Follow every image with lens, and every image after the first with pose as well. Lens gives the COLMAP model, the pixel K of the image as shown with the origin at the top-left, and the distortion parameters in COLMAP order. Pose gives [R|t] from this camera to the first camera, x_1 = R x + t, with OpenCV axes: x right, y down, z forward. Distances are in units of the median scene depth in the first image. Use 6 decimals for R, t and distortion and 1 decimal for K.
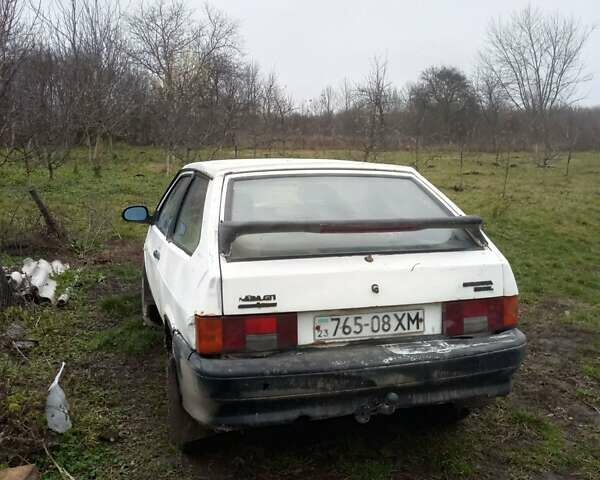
lens RADIAL K [[636.0, 0, 300.0], [0, 636.0, 220.9], [0, 0, 1]] dist [0.070301, -0.001416]
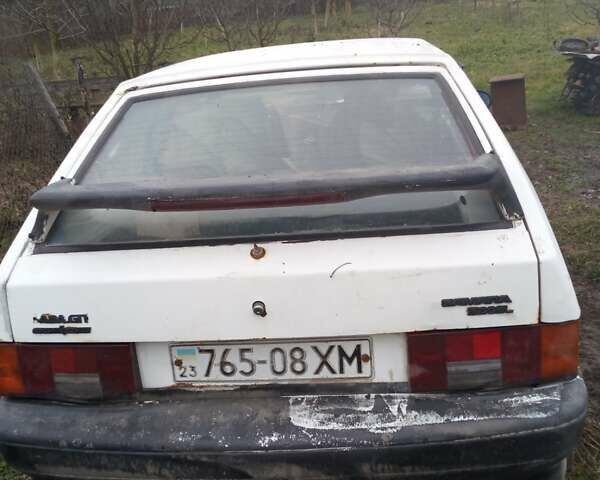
lens RADIAL K [[636.0, 0, 300.0], [0, 636.0, 220.9], [0, 0, 1]] dist [0.070301, -0.001416]
pose [[0.924427, 0.029854, -0.380189, 0.352949], [0.051564, 0.977991, 0.202175, -0.077617], [0.377858, -0.206500, 0.902542, 0.517646]]
